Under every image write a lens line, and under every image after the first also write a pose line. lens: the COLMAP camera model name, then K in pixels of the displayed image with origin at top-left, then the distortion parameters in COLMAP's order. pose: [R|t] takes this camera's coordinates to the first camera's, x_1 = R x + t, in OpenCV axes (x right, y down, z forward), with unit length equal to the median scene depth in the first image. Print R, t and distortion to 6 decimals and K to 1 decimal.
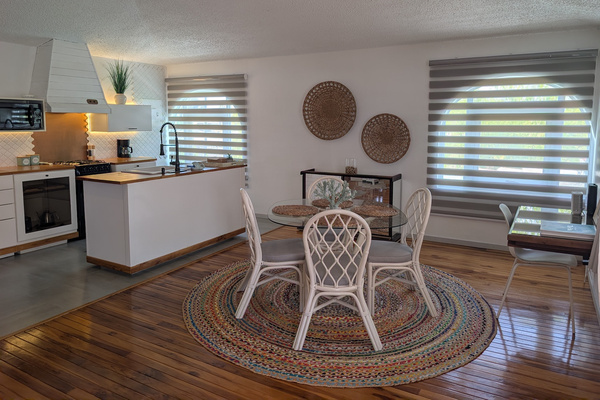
lens RADIAL K [[441.4, 0, 295.7], [0, 441.4, 179.7], [0, 0, 1]] dist [0.030560, 0.001576]
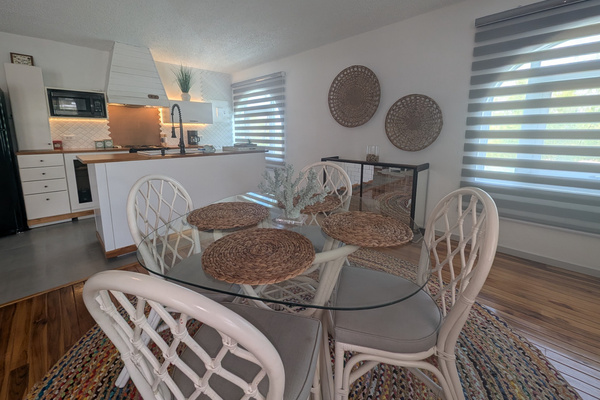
lens RADIAL K [[246.7, 0, 300.4], [0, 246.7, 176.4], [0, 0, 1]] dist [0.002688, -0.000312]
pose [[0.966614, 0.042154, -0.252746, 0.111636], [-0.032181, 0.998536, 0.043466, 0.000462], [0.254208, -0.033881, 0.966556, 0.440273]]
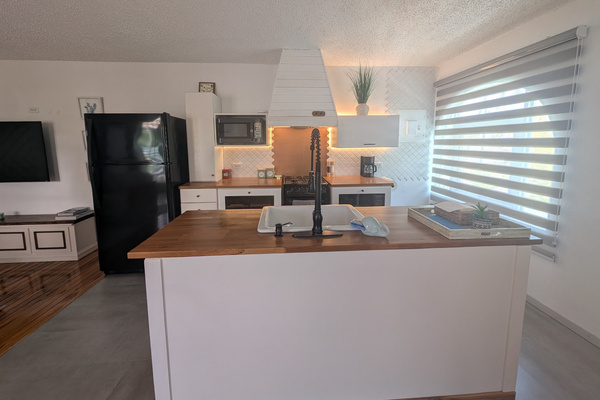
lens RADIAL K [[246.7, 0, 304.9], [0, 246.7, 171.7], [0, 0, 1]] dist [0.002688, -0.000312]
pose [[0.563515, 0.091740, -0.820996, -0.056014], [-0.102692, 0.993885, 0.040574, -0.076462], [0.819698, 0.061446, 0.569490, 0.700947]]
